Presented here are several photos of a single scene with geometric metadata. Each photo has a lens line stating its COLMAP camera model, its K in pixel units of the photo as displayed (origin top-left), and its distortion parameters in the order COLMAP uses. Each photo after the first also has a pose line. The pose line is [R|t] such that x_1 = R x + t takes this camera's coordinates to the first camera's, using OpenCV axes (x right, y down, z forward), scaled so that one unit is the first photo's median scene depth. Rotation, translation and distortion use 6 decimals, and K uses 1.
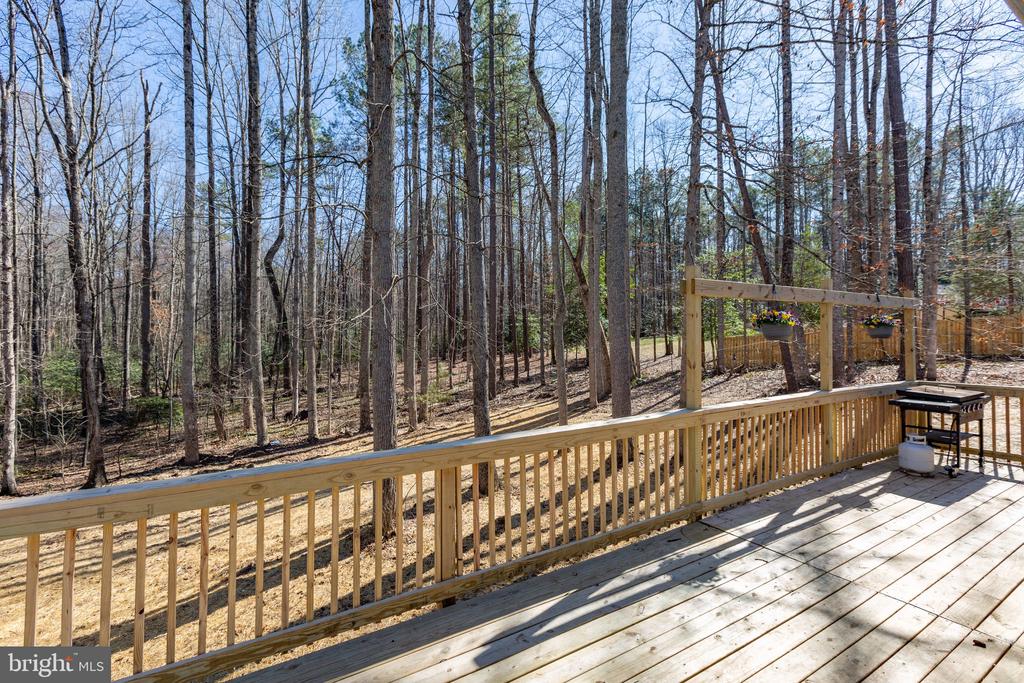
lens RADIAL K [[458.9, 0, 493.5], [0, 458.9, 324.3], [0, 0, 1]] dist [-0.003798, -0.001301]
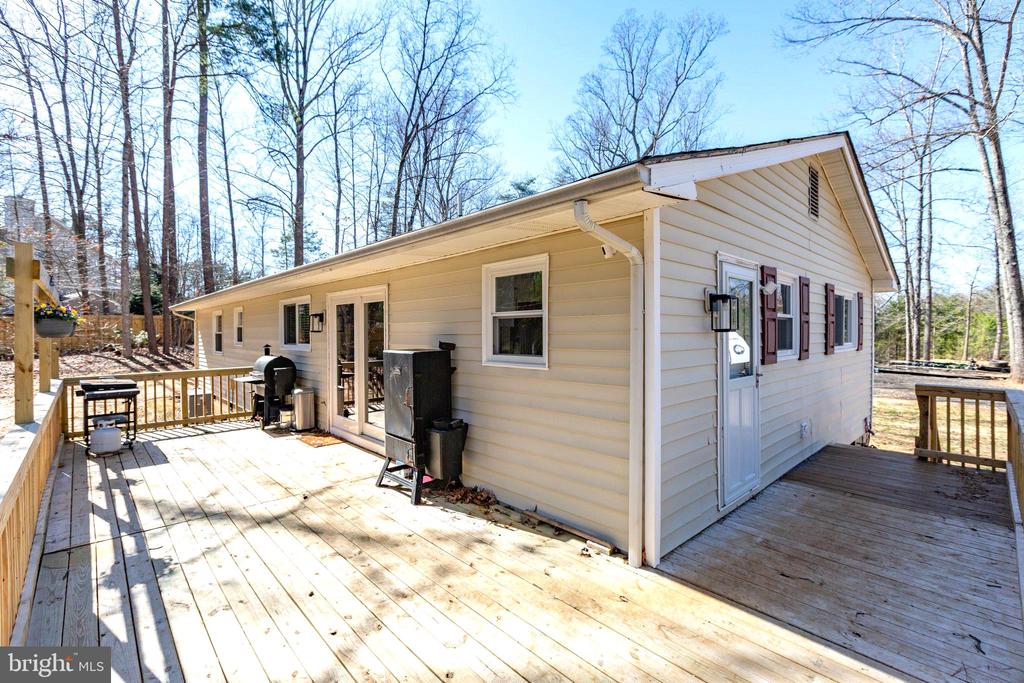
lens RADIAL K [[458.9, 0, 512.7], [0, 458.9, 321.6], [0, 0, 1]] dist [-0.003798, -0.001301]
pose [[-0.219228, 0.020010, 0.975468, -0.591575], [-0.008309, 0.999715, -0.022375, 0.018800], [-0.975638, -0.013010, -0.218999, 0.382525]]
